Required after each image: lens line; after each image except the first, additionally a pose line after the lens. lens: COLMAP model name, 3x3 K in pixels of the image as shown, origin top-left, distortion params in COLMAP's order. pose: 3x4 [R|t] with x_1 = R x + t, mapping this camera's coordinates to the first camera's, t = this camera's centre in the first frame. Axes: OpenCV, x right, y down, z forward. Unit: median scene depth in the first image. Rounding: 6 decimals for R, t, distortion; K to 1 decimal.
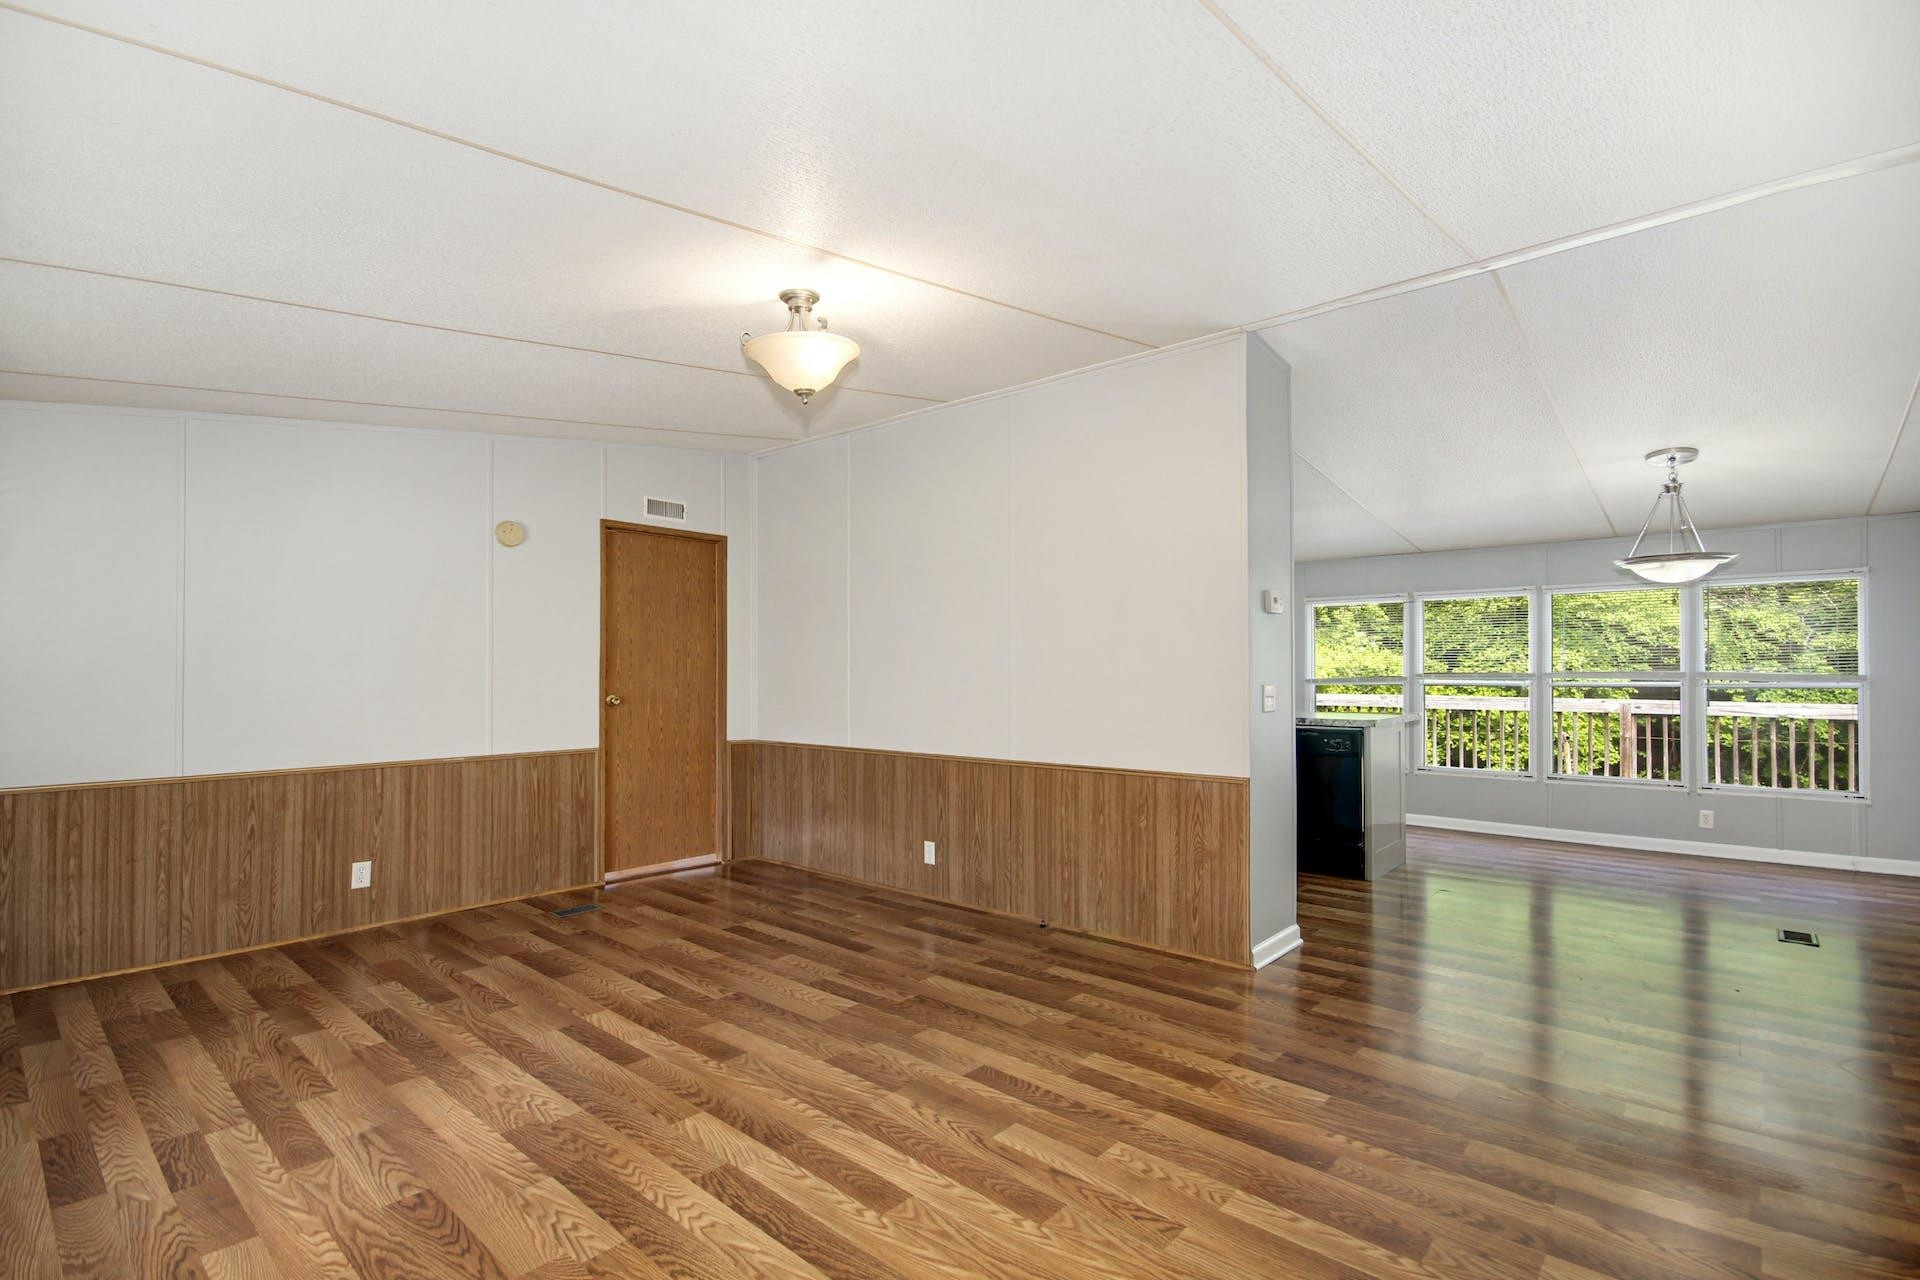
lens RADIAL K [[877.3, 0, 970.6], [0, 877.3, 653.1], [0, 0, 1]] dist [-0.017517, -0.000542]
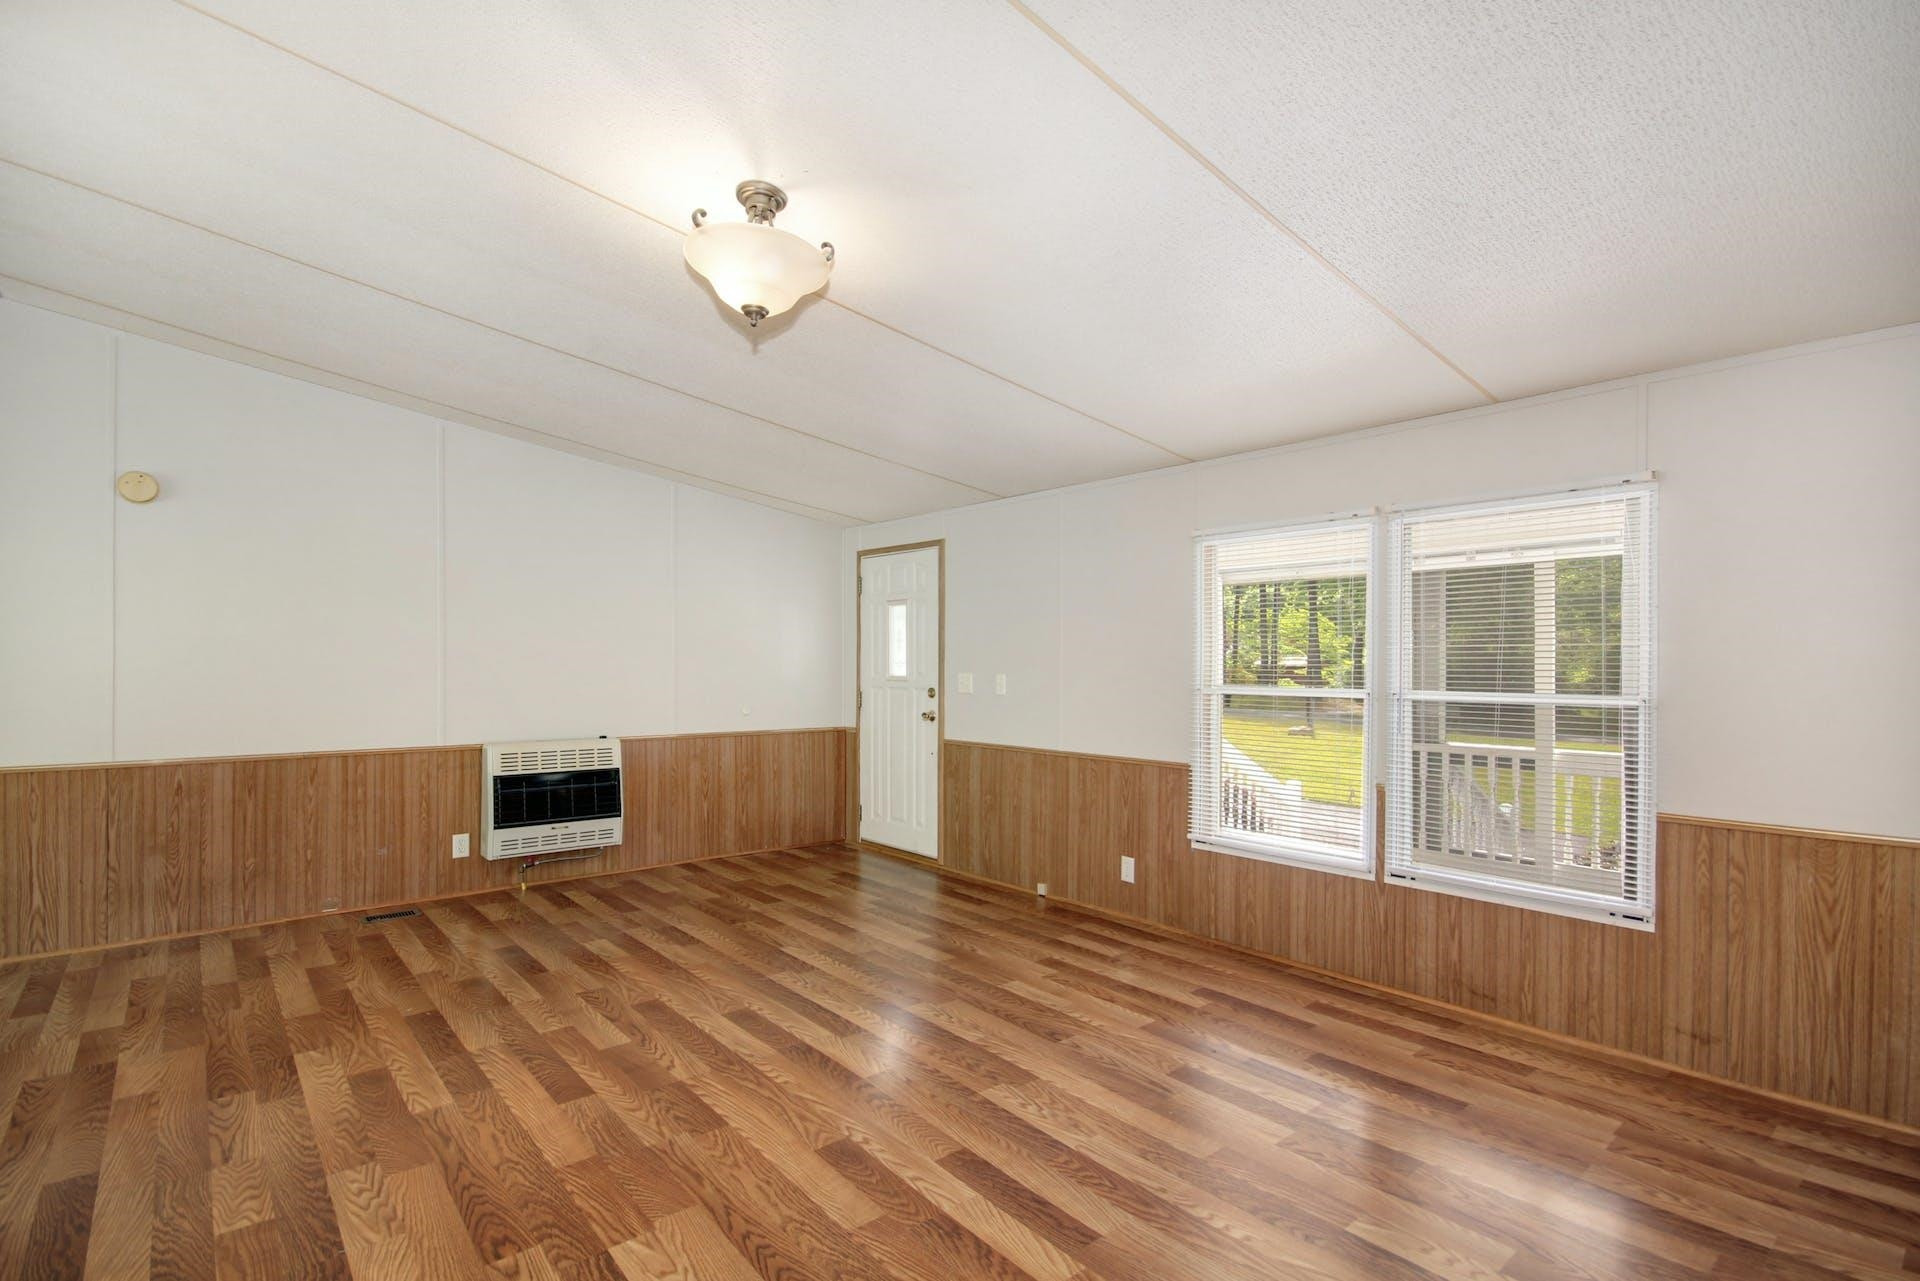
lens RADIAL K [[877.3, 0, 970.6], [0, 877.3, 653.6], [0, 0, 1]] dist [-0.017517, -0.000542]
pose [[-0.990662, -0.007045, 0.136155, -0.536324], [-0.011408, 0.999445, -0.031292, 0.039801], [-0.135859, -0.032553, -0.990193, 1.907417]]
